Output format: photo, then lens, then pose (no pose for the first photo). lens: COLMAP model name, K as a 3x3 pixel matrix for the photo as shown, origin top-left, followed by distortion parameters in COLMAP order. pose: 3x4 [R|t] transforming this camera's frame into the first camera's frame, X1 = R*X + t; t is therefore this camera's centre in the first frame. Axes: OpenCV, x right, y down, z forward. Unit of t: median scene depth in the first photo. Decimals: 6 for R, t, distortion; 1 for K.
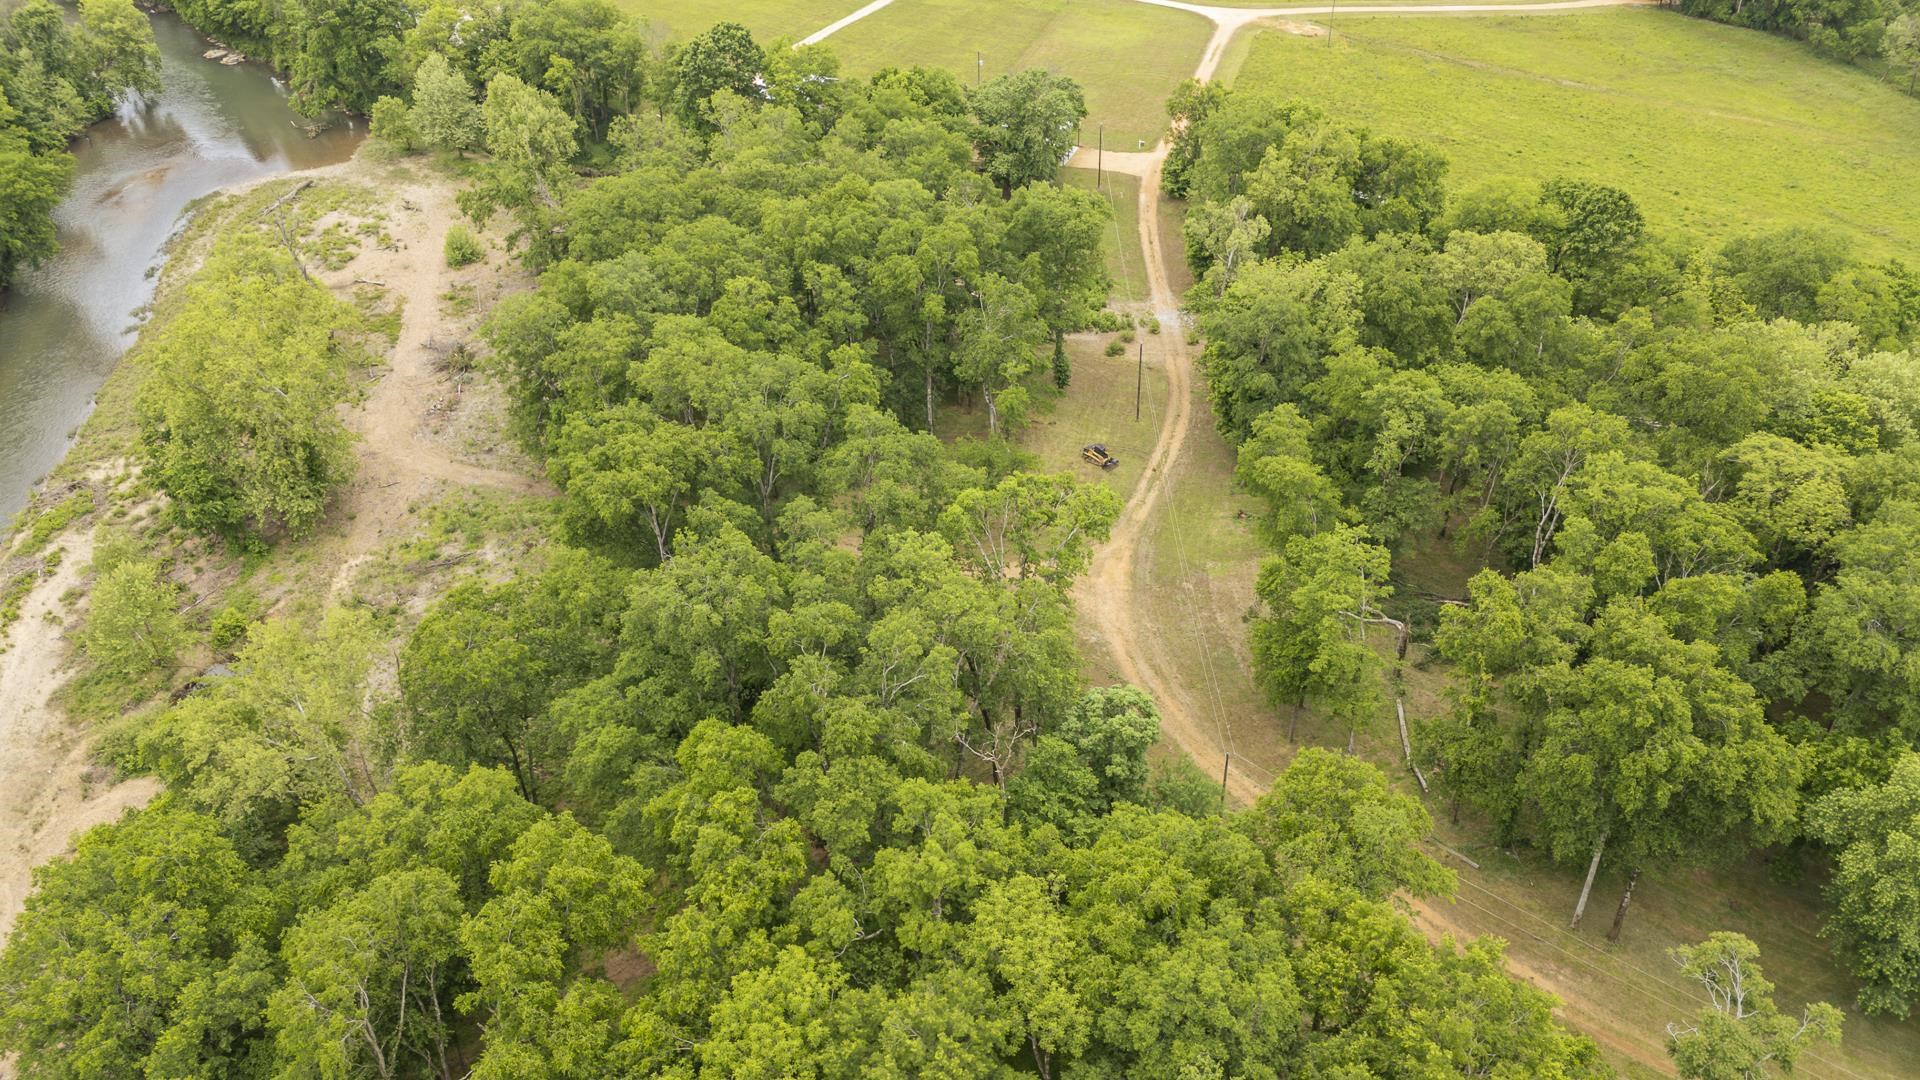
lens RADIAL K [[1410.6, 0, 974.9], [0, 1410.6, 575.5], [0, 0, 1]] dist [0.061412, -0.063973]
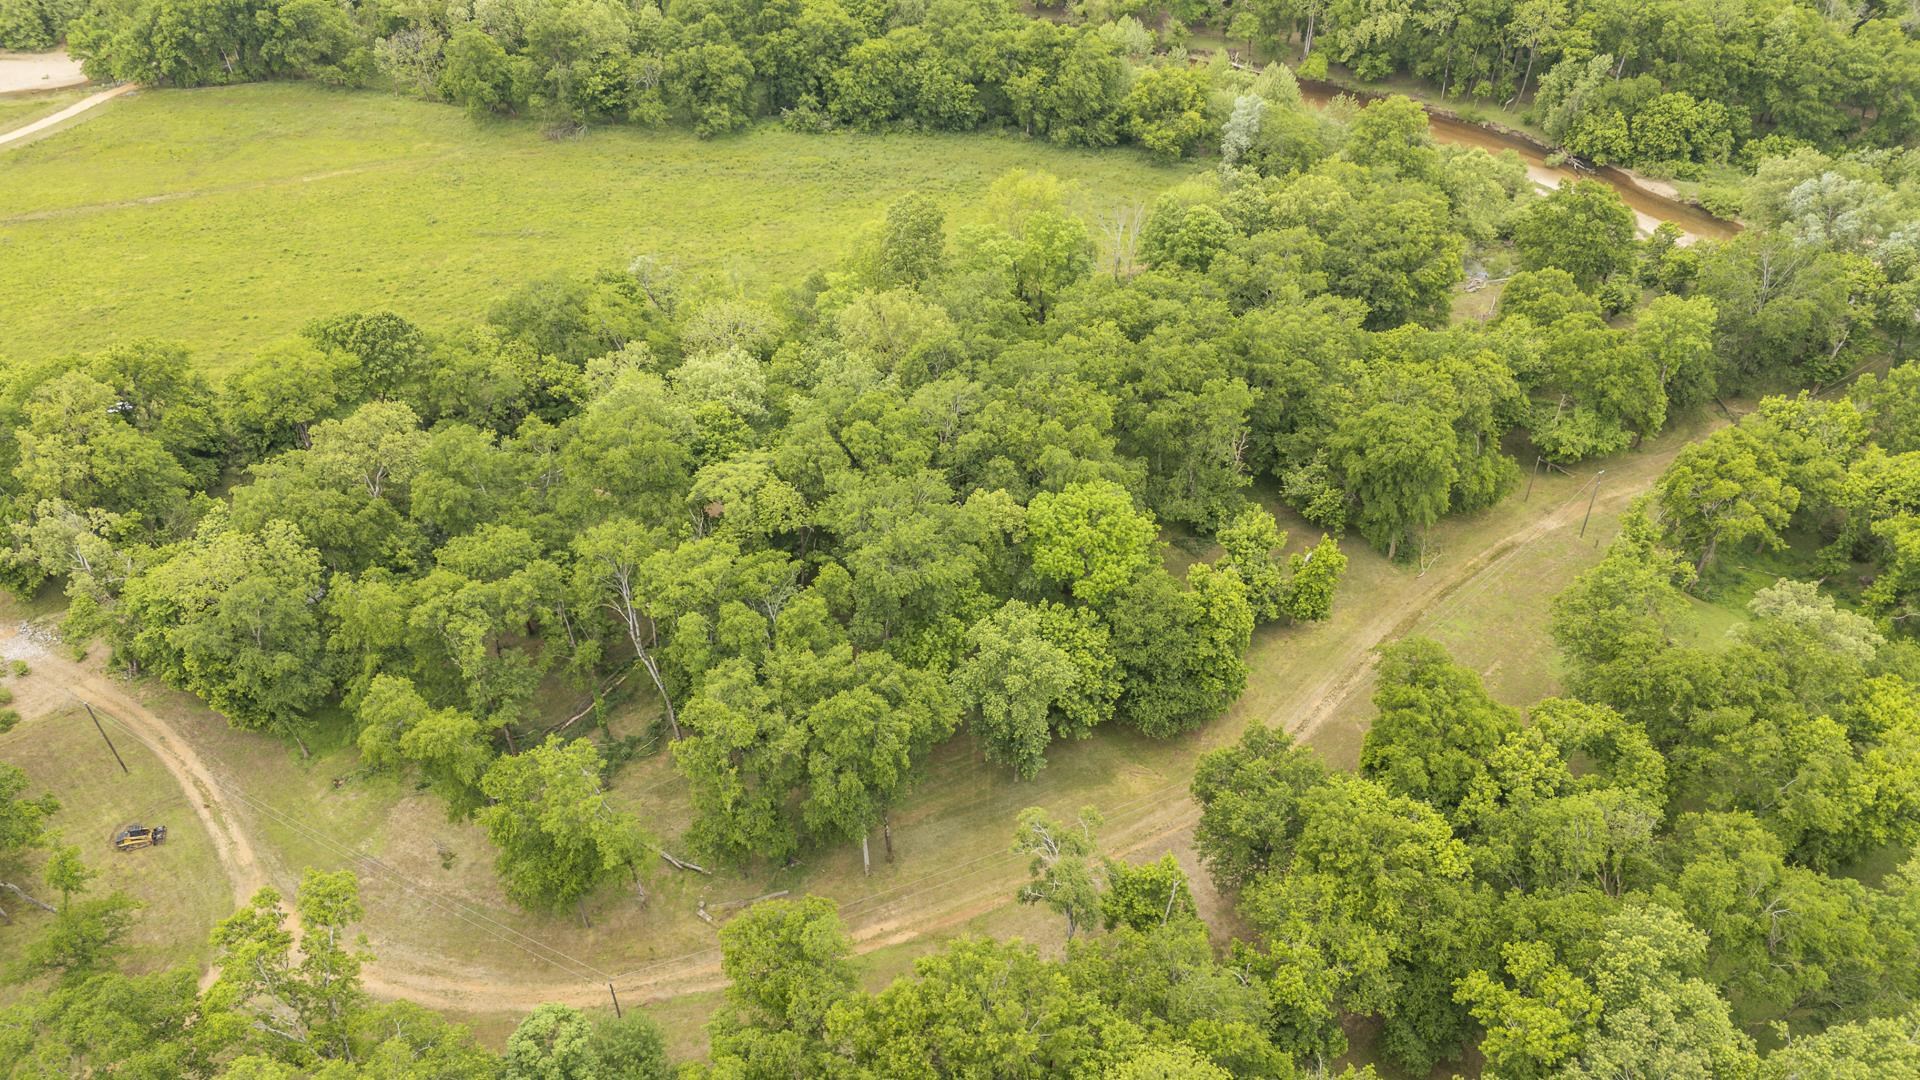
lens RADIAL K [[1410.6, 0, 967.8], [0, 1410.6, 542.5], [0, 0, 1]] dist [0.061412, -0.063973]
pose [[0.479157, -0.545755, 0.687430, -0.192300], [0.521881, 0.806858, 0.276805, -0.231977], [-0.705726, 0.226123, 0.671431, 0.017197]]
